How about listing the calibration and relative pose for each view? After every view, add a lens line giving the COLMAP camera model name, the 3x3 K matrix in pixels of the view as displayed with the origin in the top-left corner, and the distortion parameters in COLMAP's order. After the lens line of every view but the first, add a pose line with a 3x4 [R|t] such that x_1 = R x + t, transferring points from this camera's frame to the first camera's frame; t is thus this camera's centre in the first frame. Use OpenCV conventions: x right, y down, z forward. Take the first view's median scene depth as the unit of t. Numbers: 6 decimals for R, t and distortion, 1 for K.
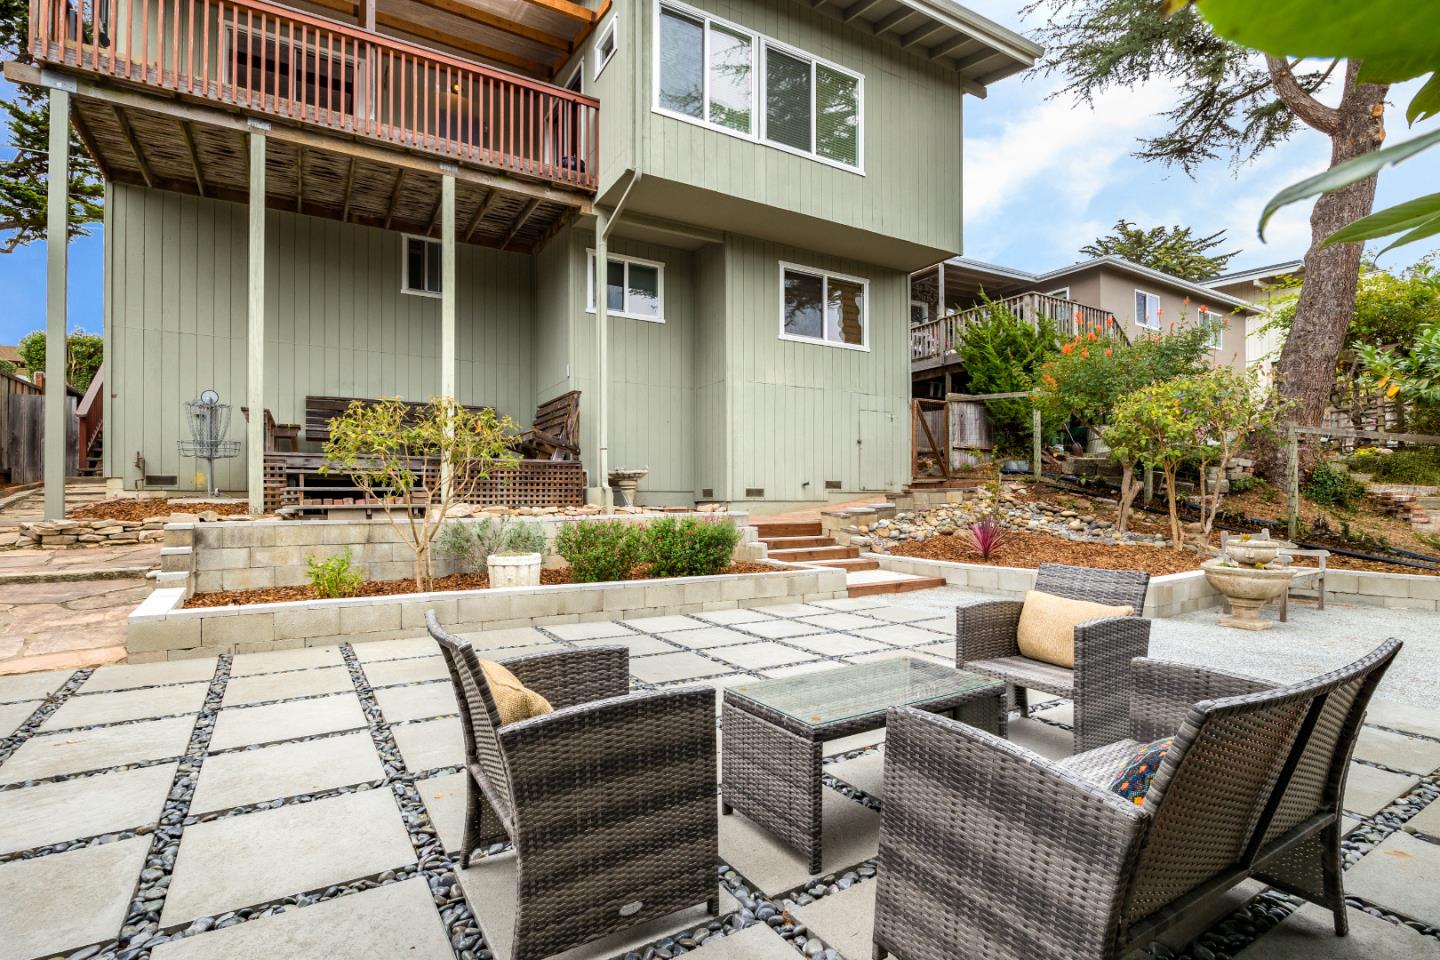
lens RADIAL K [[723.3, 0, 719.7], [0, 723.3, 503.6], [0, 0, 1]] dist [-0.021993, -0.000827]
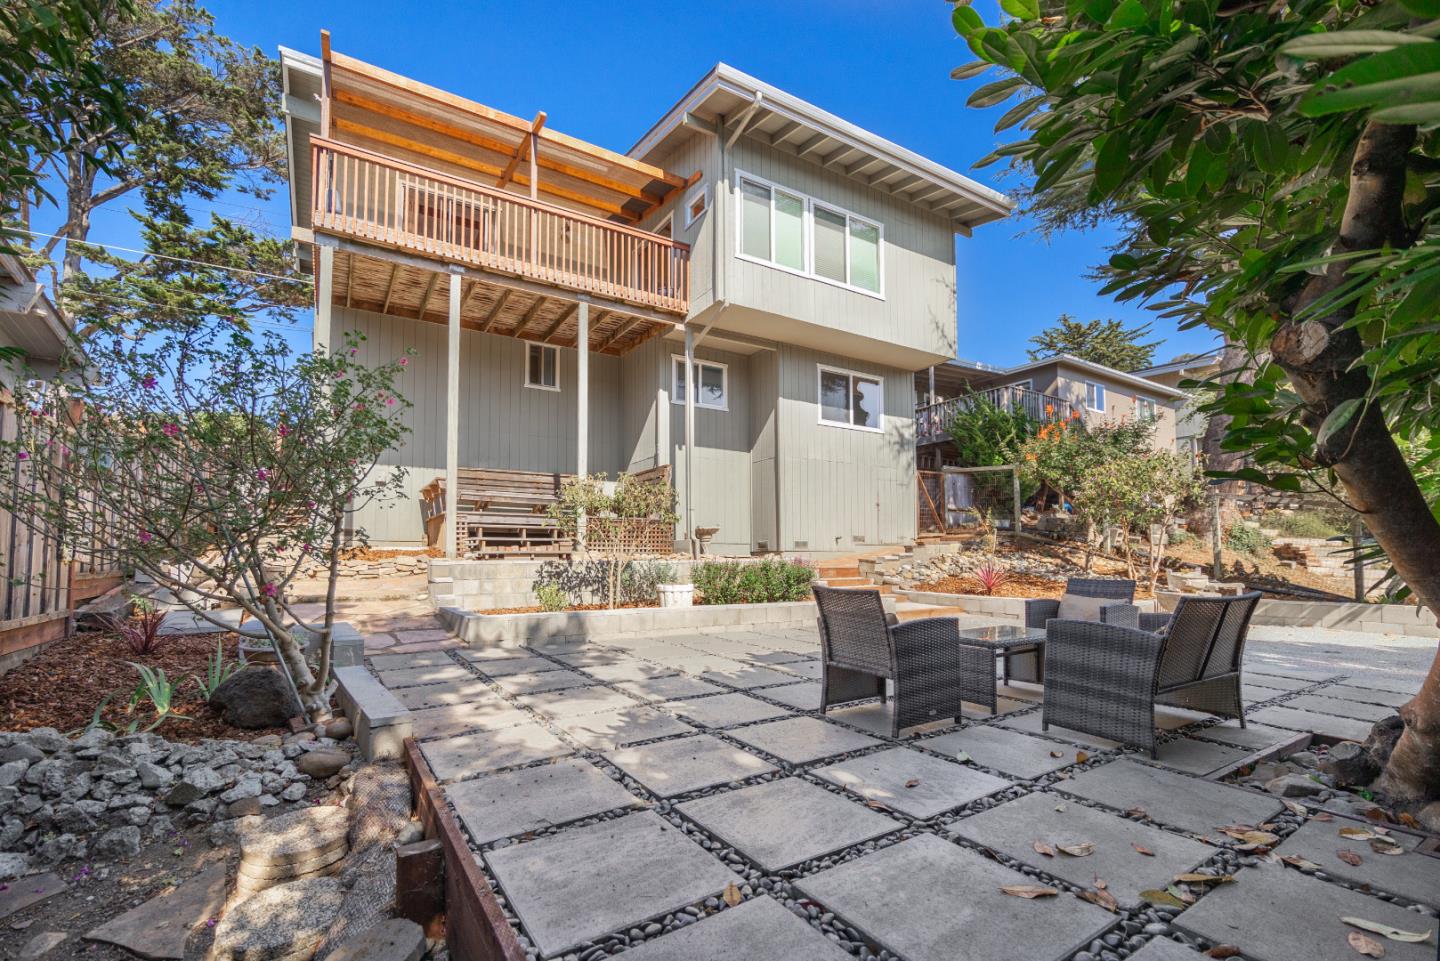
lens RADIAL K [[657.6, 0, 721.2], [0, 657.6, 525.6], [0, 0, 1]] dist [-0.023106, -0.000018]
pose [[0.999717, 0.001699, 0.023745, -0.133594], [-0.000443, 0.998605, -0.052794, 0.014795], [-0.023801, 0.052769, 0.998323, -0.168305]]
